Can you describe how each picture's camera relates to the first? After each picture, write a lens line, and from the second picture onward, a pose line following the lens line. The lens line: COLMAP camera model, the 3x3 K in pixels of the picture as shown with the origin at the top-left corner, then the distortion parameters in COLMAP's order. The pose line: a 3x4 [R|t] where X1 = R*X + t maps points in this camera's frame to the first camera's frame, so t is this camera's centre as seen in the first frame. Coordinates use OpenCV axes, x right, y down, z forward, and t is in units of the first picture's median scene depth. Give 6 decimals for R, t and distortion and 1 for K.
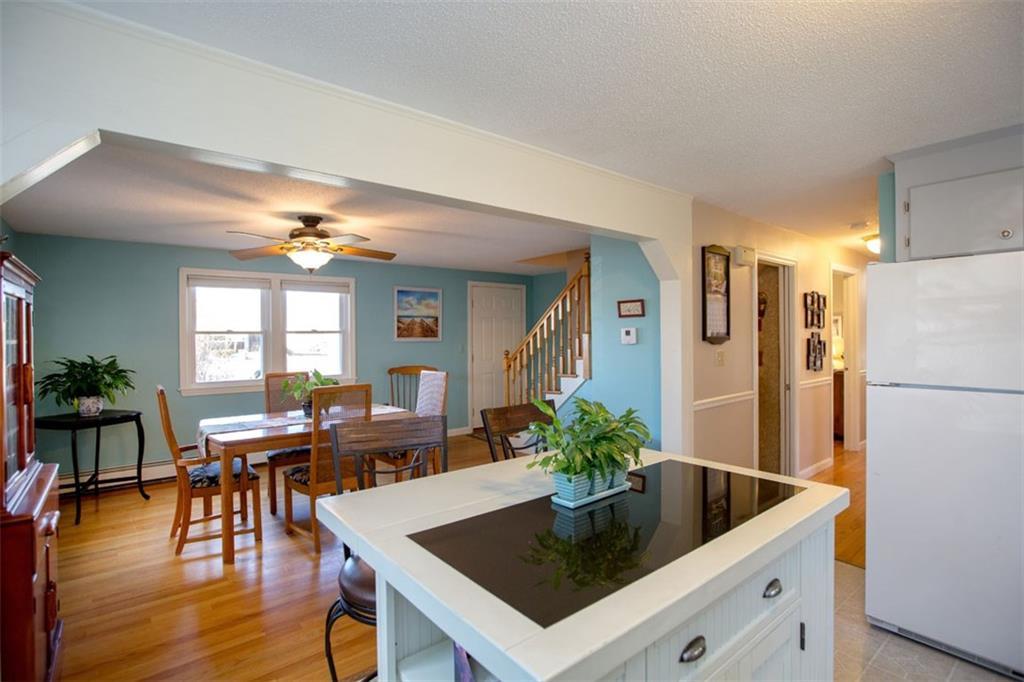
lens RADIAL K [[512.4, 0, 508.4], [0, 512.4, 336.2], [0, 0, 1]] dist [-0.016203, 0.002790]
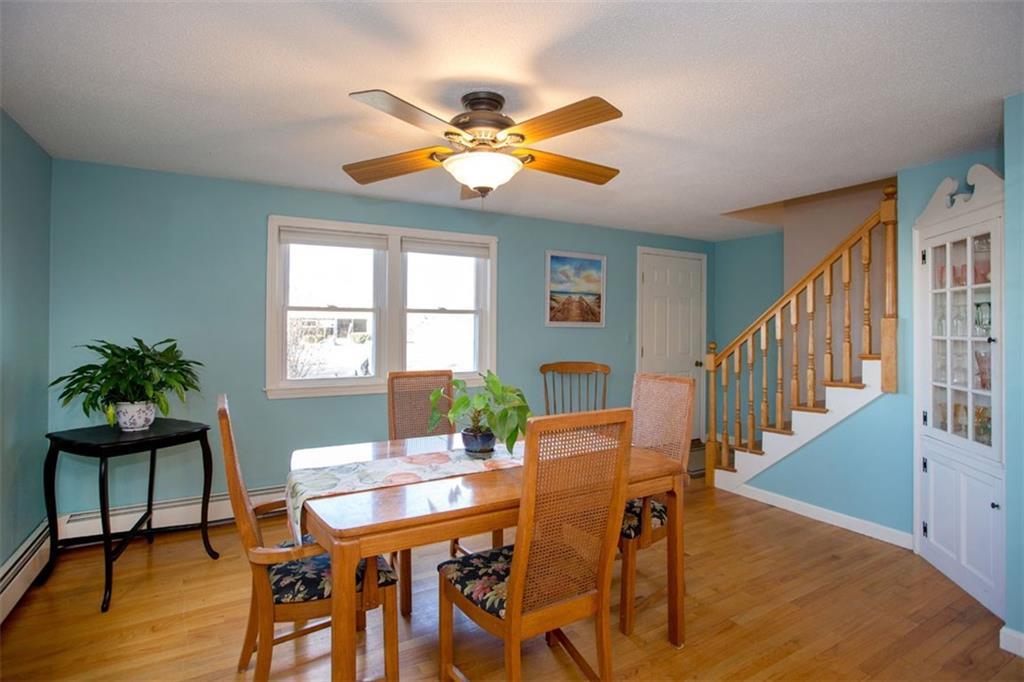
lens RADIAL K [[512.4, 0, 503.4], [0, 512.4, 324.6], [0, 0, 1]] dist [-0.016203, 0.002790]
pose [[0.988236, 0.015419, -0.152156, -0.201542], [-0.015989, 0.999869, -0.002526, 0.011652], [0.152097, 0.004929, 0.988353, 0.330333]]
